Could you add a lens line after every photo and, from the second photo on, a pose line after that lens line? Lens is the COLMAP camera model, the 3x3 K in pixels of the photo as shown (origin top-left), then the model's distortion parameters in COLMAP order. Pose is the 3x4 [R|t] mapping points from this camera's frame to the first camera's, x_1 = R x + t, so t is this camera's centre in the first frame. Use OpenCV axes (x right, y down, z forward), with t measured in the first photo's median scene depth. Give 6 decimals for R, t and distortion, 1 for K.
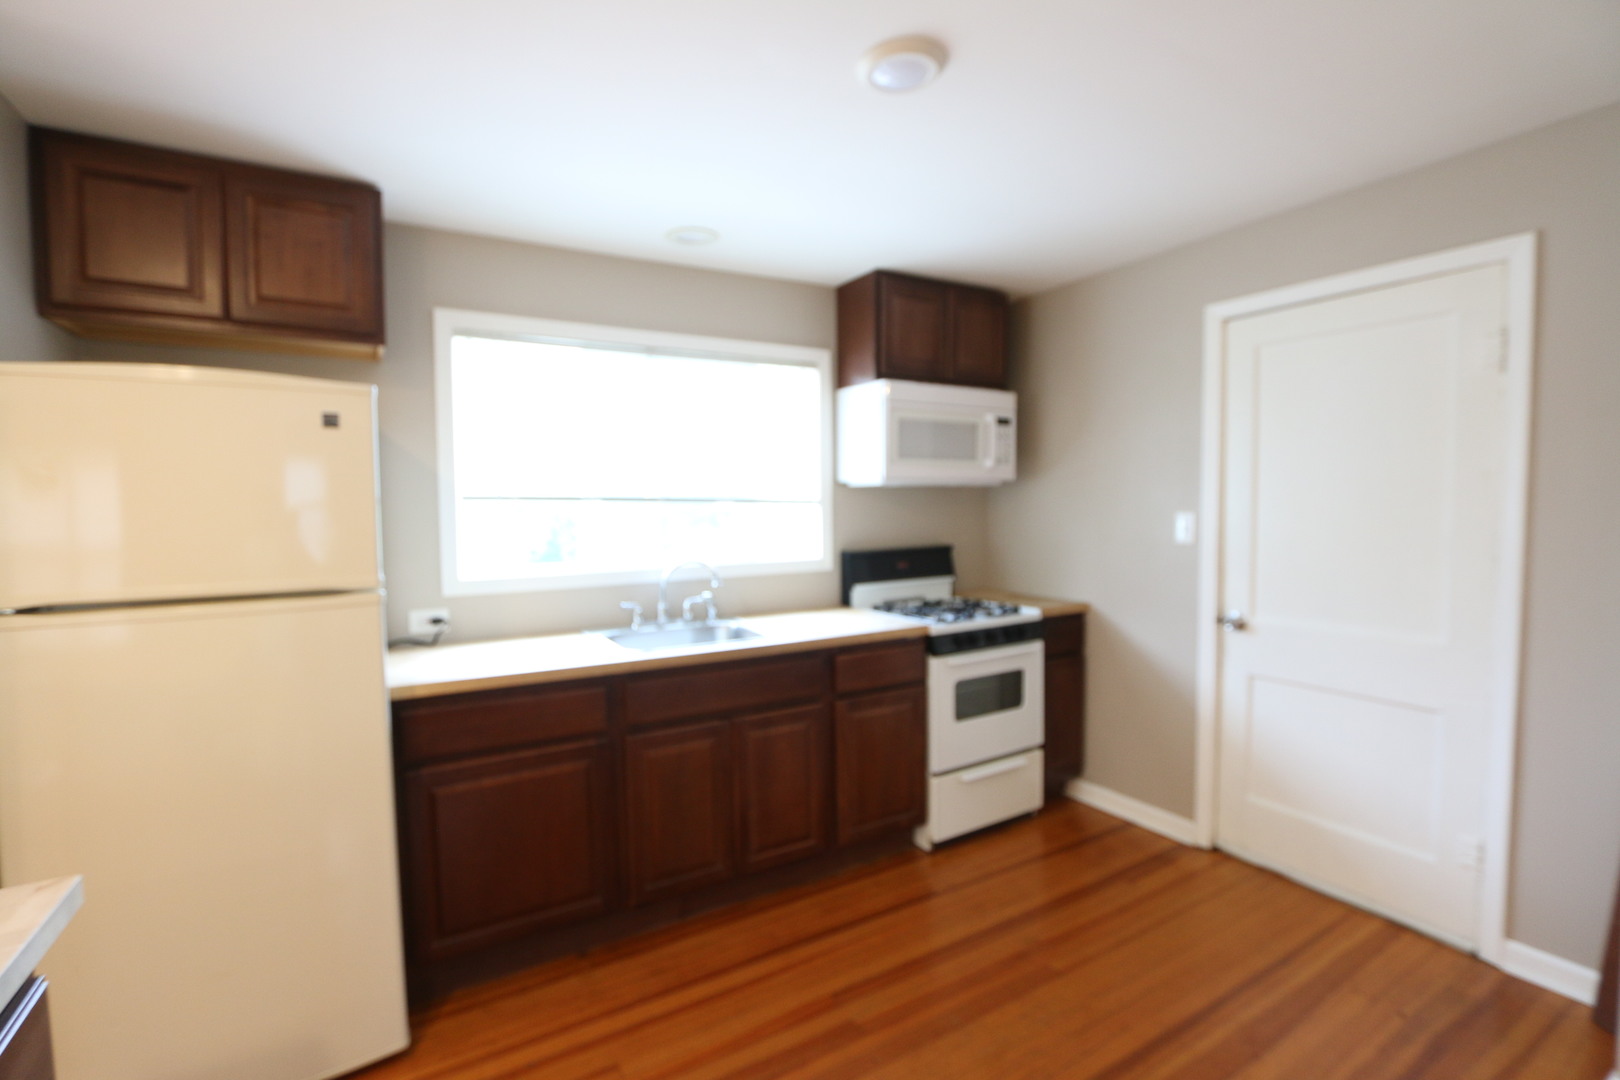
lens RADIAL K [[745.0, 0, 810.0], [0, 745.0, 540.0], [0, 0, 1]] dist [-0.035347, 0.000010]
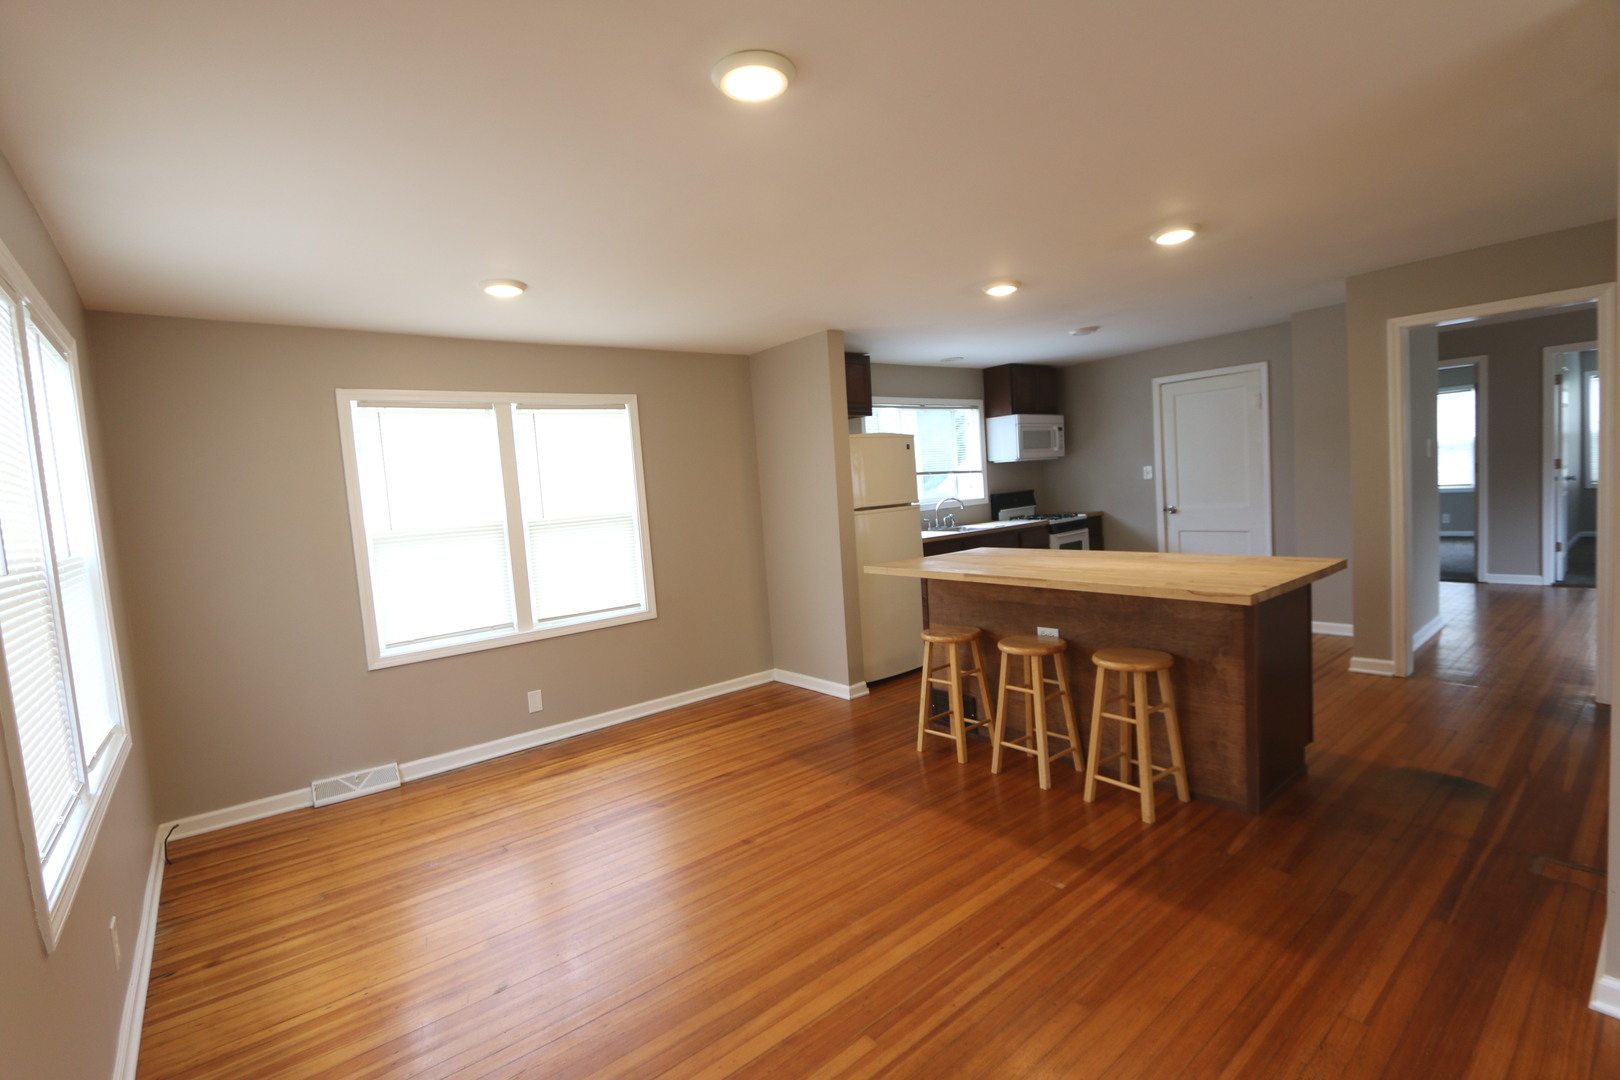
lens RADIAL K [[745.0, 0, 810.0], [0, 745.0, 540.0], [0, 0, 1]] dist [-0.035347, 0.000010]
pose [[0.988579, -0.070166, 0.133371, -0.815652], [0.068198, 0.997486, 0.019278, 0.073522], [-0.134388, -0.009962, 0.990879, -1.094531]]
